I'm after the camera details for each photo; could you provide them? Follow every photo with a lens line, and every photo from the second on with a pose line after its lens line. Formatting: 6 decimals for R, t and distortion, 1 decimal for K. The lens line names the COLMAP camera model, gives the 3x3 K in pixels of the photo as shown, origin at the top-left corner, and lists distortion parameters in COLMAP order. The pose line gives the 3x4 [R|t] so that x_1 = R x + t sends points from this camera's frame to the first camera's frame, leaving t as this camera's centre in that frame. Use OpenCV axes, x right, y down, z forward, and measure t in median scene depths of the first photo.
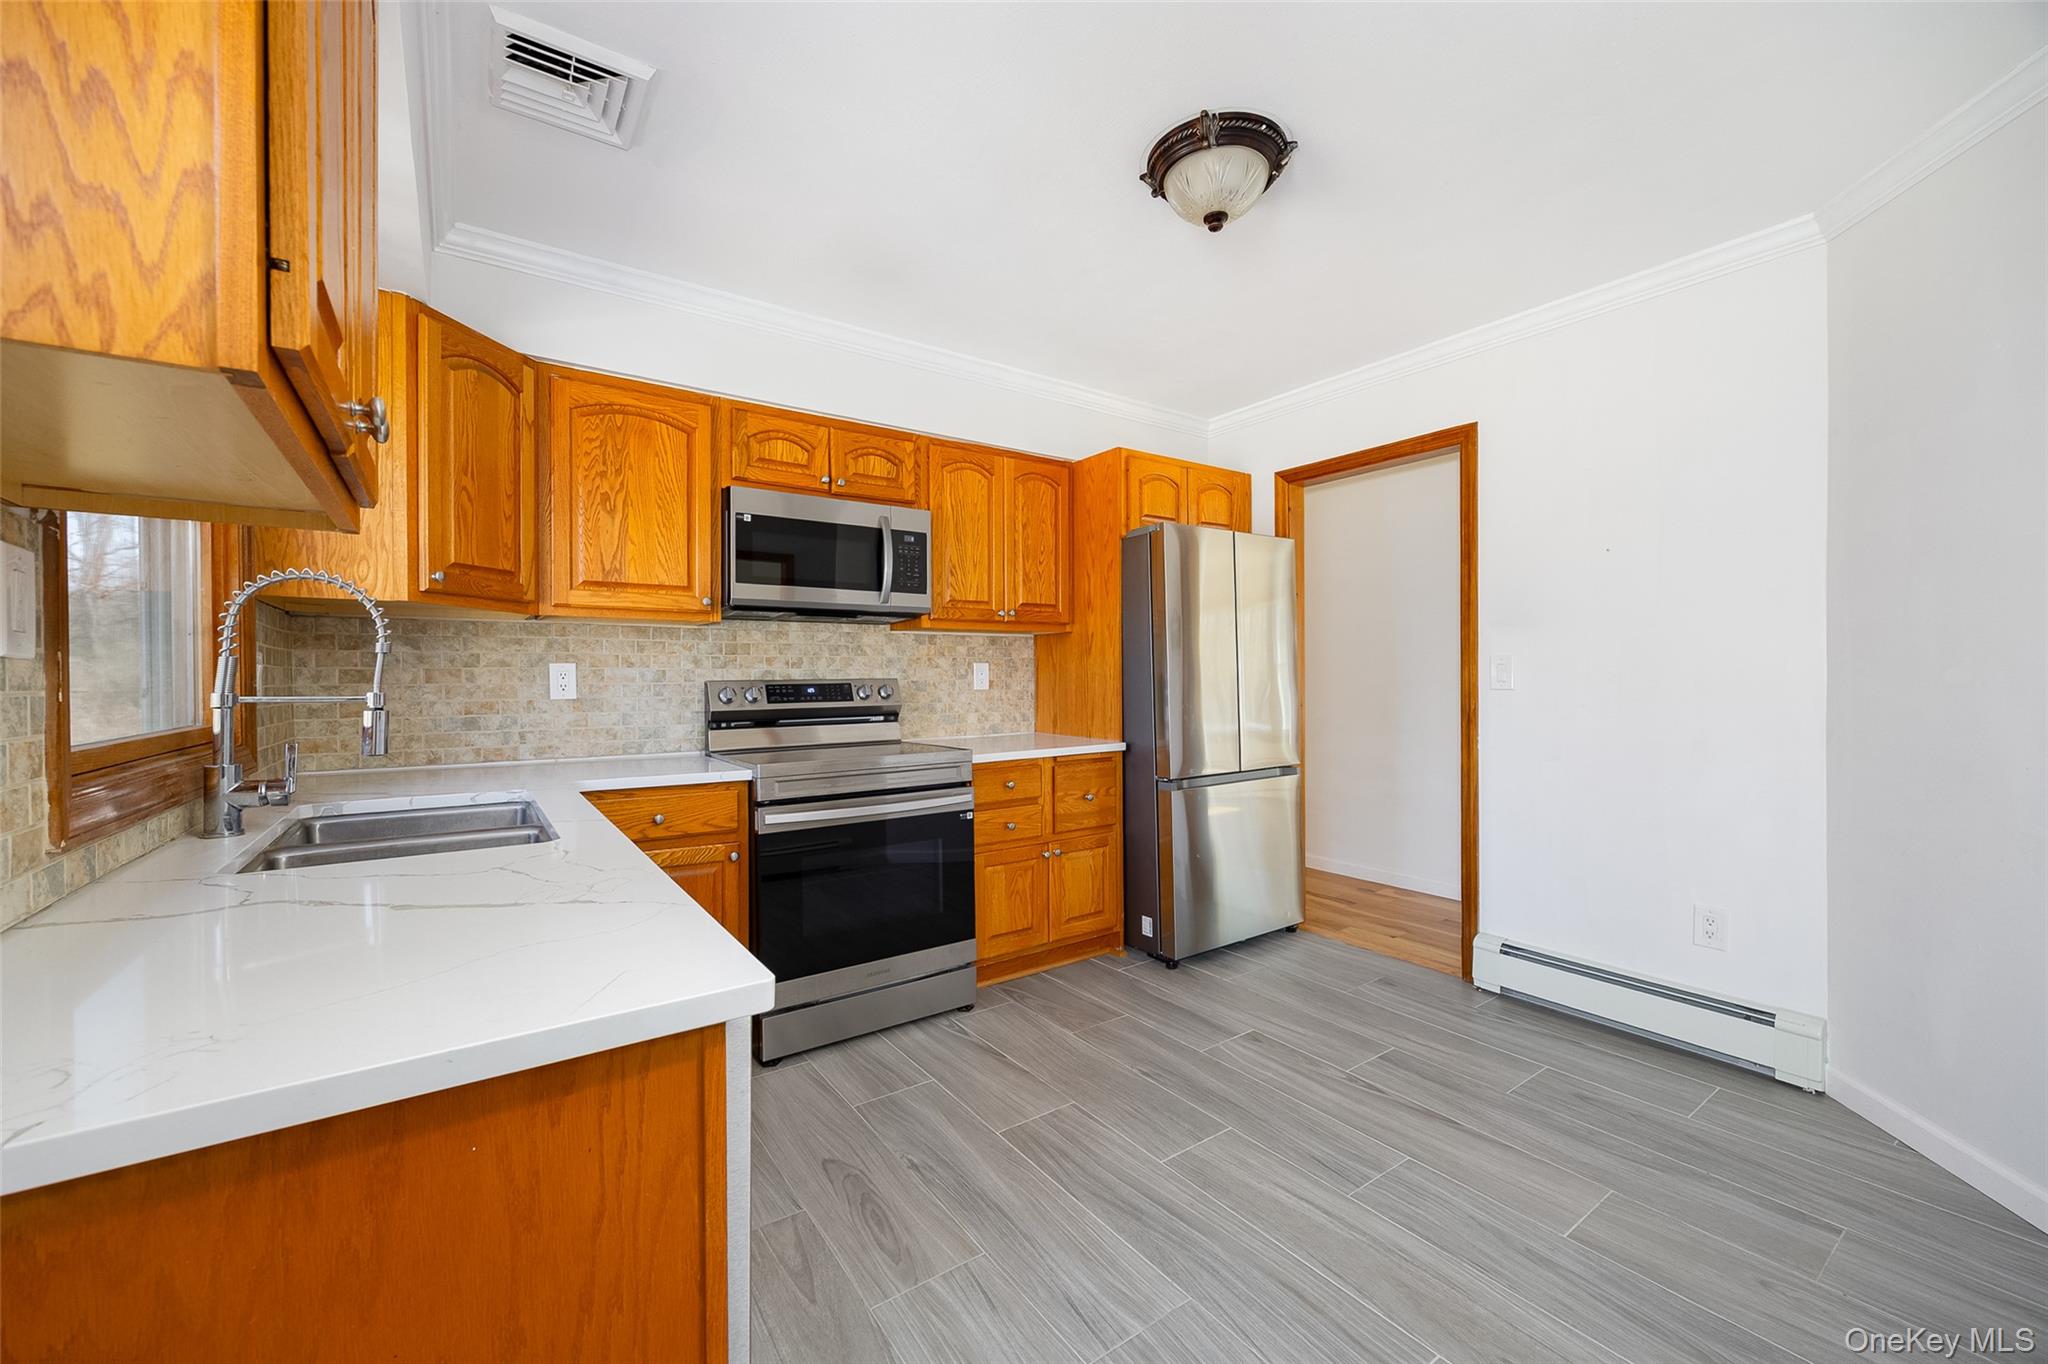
lens RADIAL K [[795.7, 0, 1038.8], [0, 795.7, 678.7], [0, 0, 1]] dist [0.017051, 0.000159]
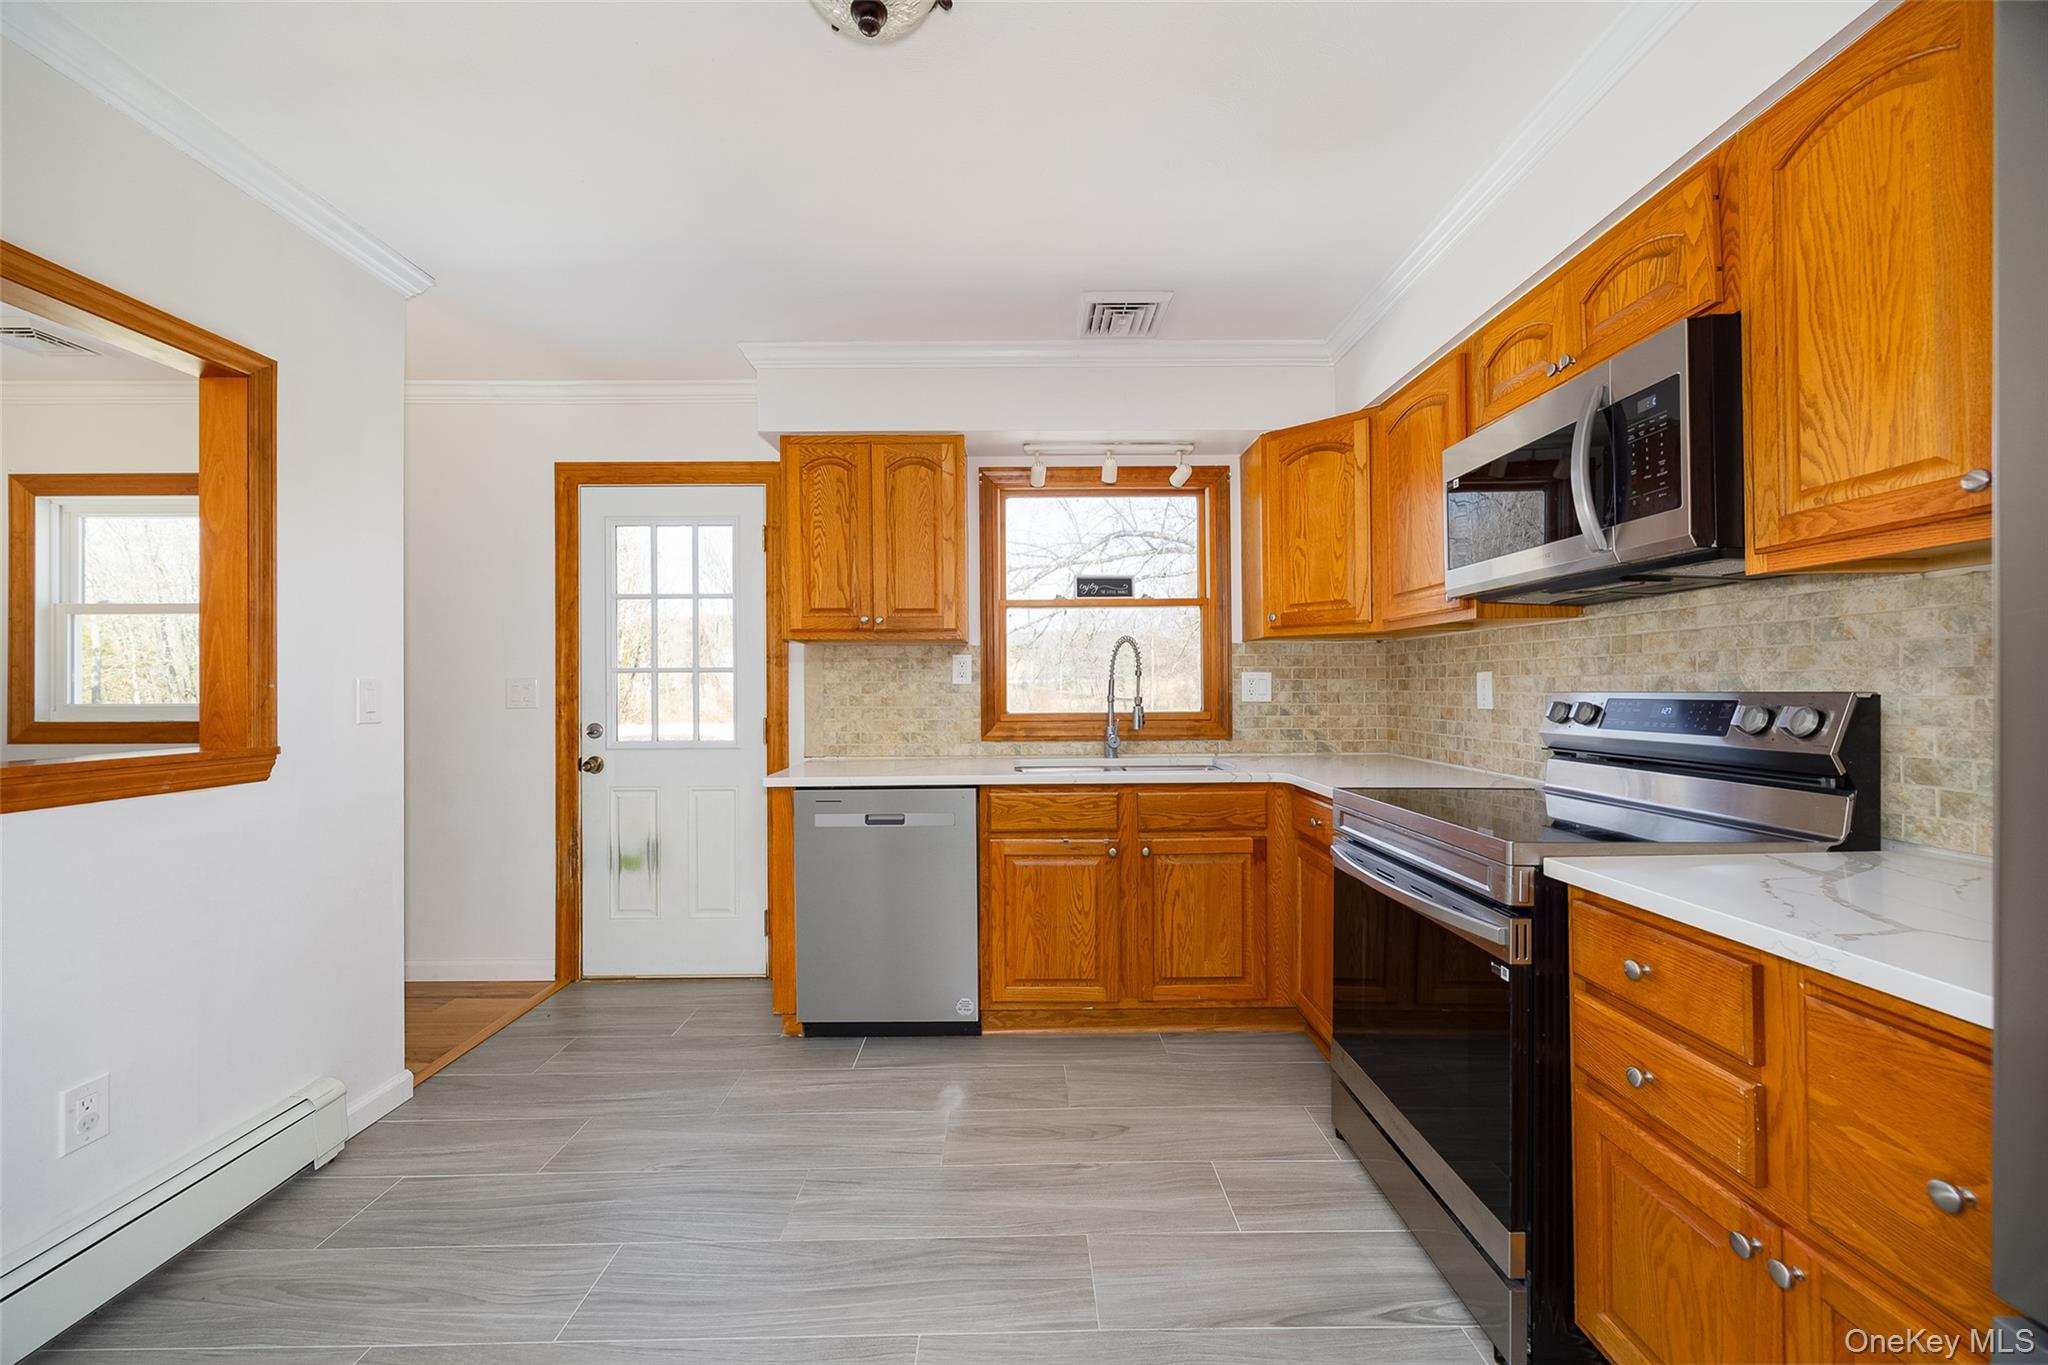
lens RADIAL K [[795.7, 0, 1019.8], [0, 795.7, 687.0], [0, 0, 1]] dist [0.017051, 0.000159]
pose [[-0.583270, 0.011157, -0.812202, 0.516518], [0.009584, 0.999931, 0.006853, -0.012801], [0.812222, -0.003787, -0.583336, 1.106468]]
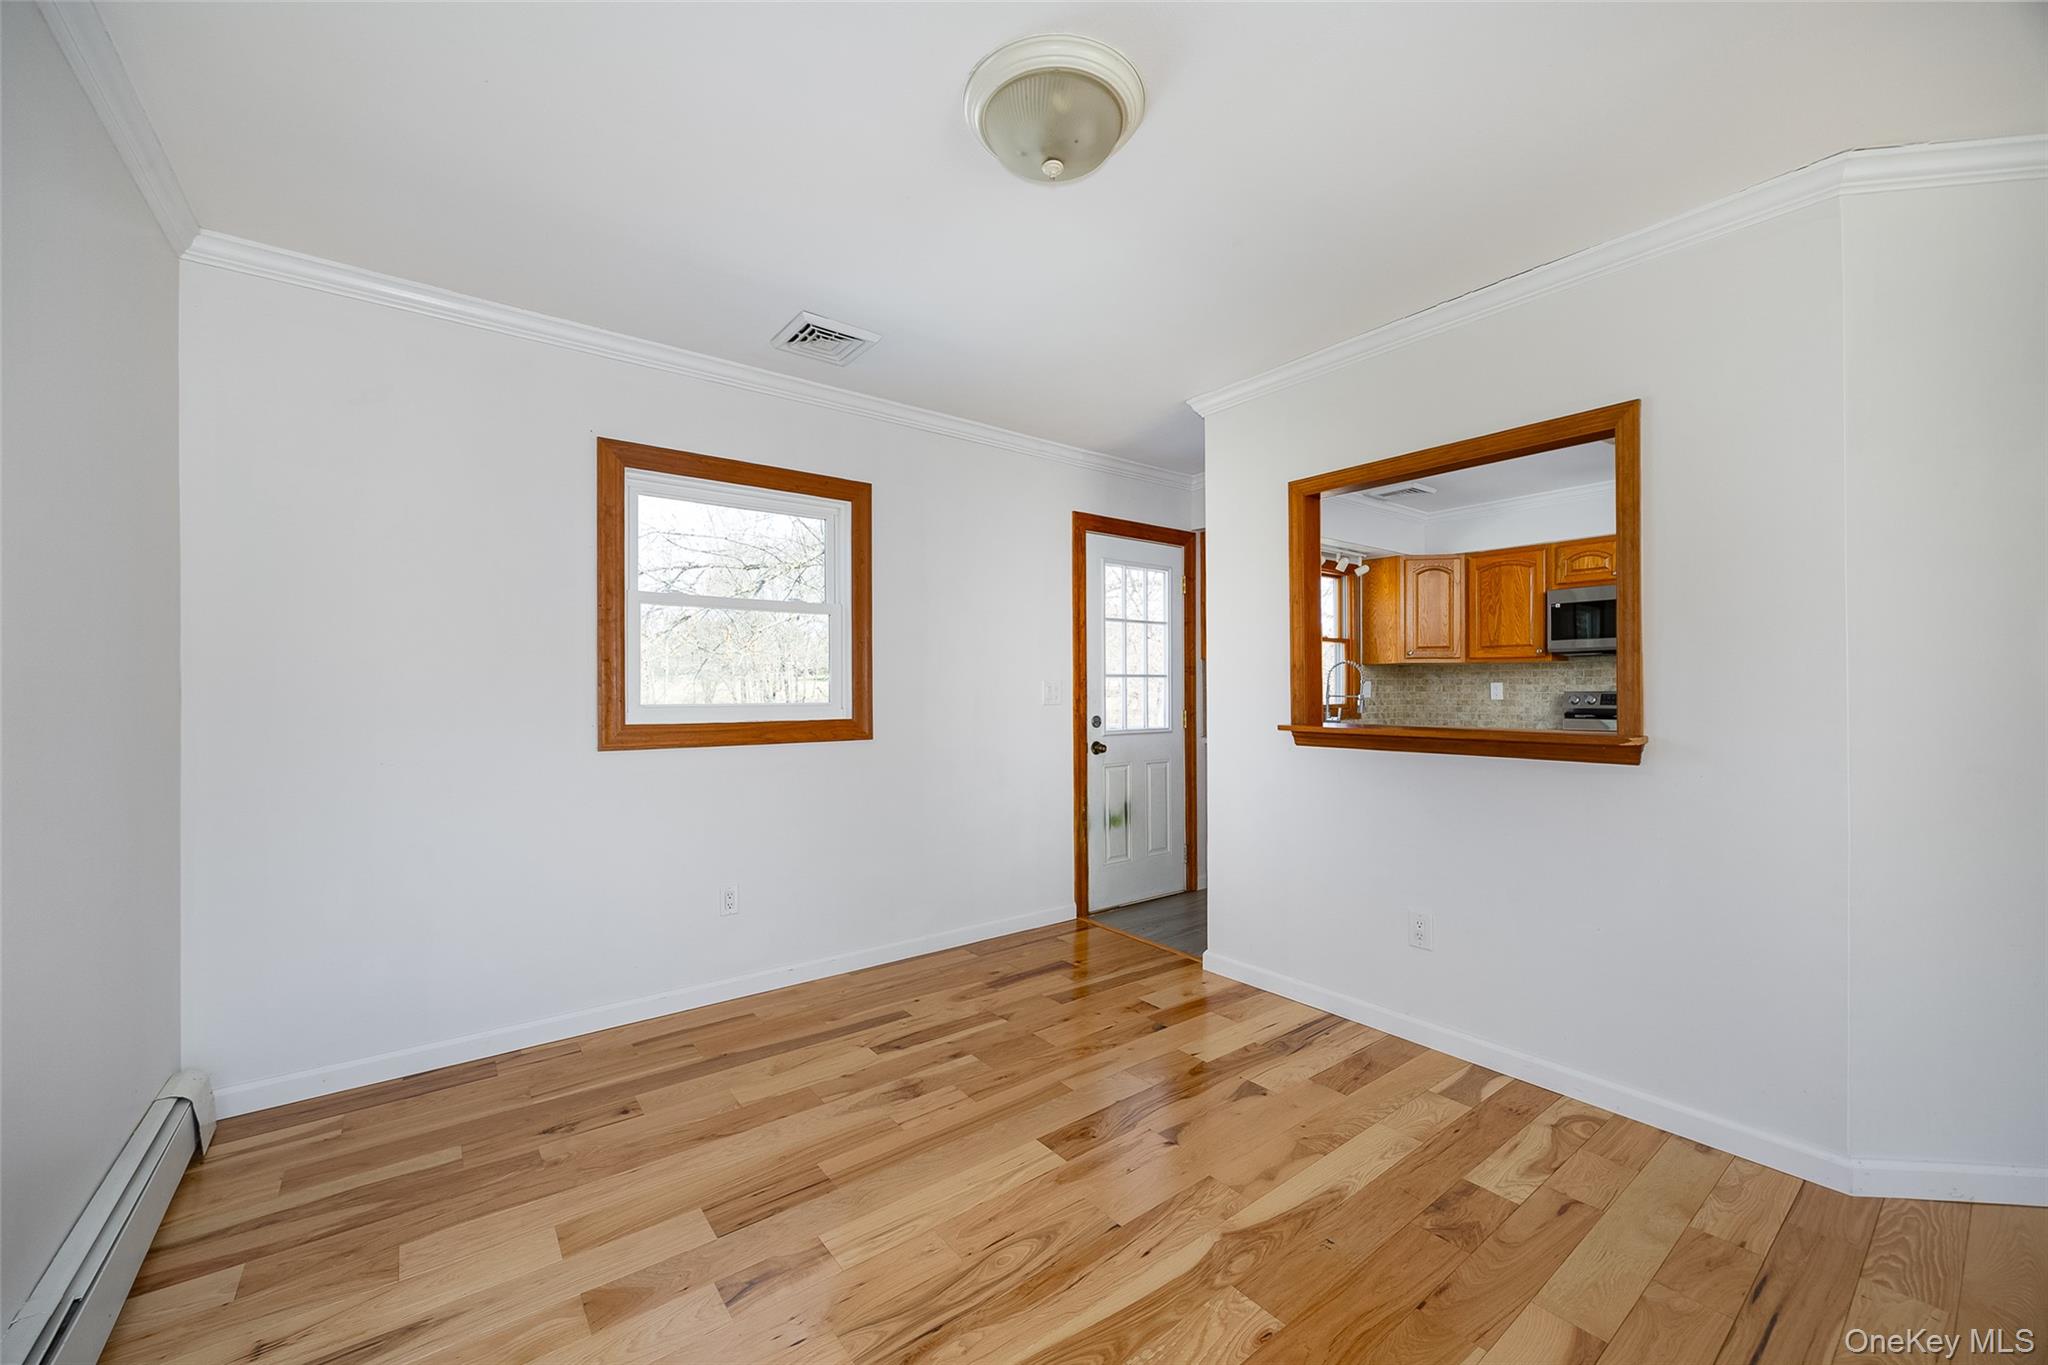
lens RADIAL K [[795.7, 0, 1015.1], [0, 795.7, 681.7], [0, 0, 1]] dist [0.017051, 0.000159]
pose [[0.038457, -0.002989, -0.999256, 1.465488], [0.001175, 0.999995, -0.002946, -0.017423], [0.999260, -0.001061, 0.038460, -0.350059]]
